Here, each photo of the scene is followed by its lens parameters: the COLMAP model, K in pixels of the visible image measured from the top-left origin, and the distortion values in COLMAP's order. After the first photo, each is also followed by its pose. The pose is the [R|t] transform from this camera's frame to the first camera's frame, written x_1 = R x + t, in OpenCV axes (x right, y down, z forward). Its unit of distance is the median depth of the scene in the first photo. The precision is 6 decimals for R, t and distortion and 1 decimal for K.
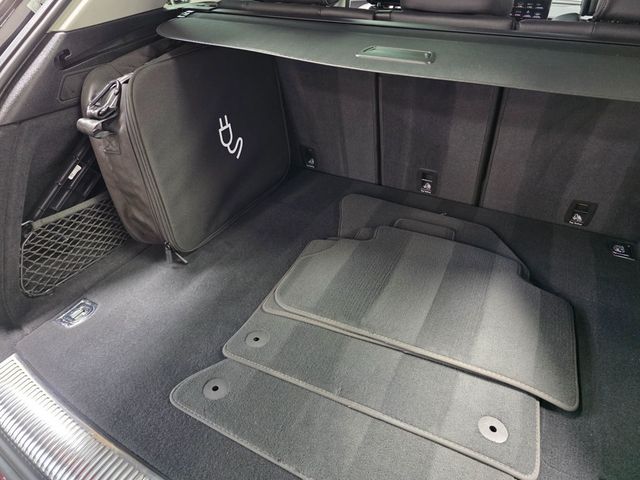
lens RADIAL K [[435.8, 0, 319.6], [0, 435.8, 234.8], [0, 0, 1]] dist [0.078857, -0.077154]
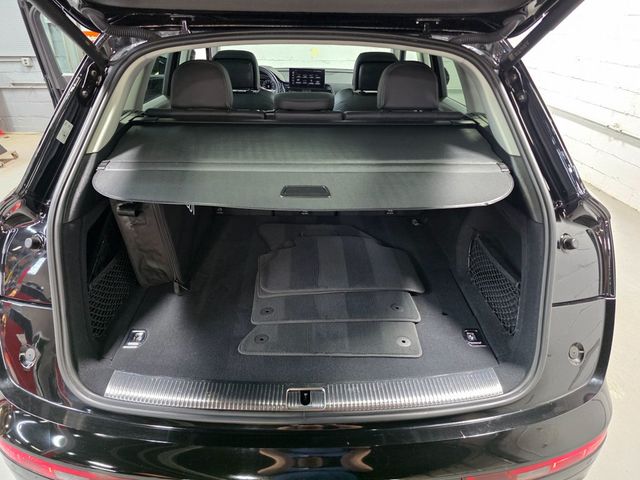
lens RADIAL K [[435.8, 0, 319.6], [0, 435.8, 234.8], [0, 0, 1]] dist [0.078857, -0.077154]
pose [[0.879936, -0.223063, 0.419470, -0.499876], [0.256524, 0.966232, -0.024301, 0.036927], [-0.399885, 0.128988, 0.907444, -0.536515]]
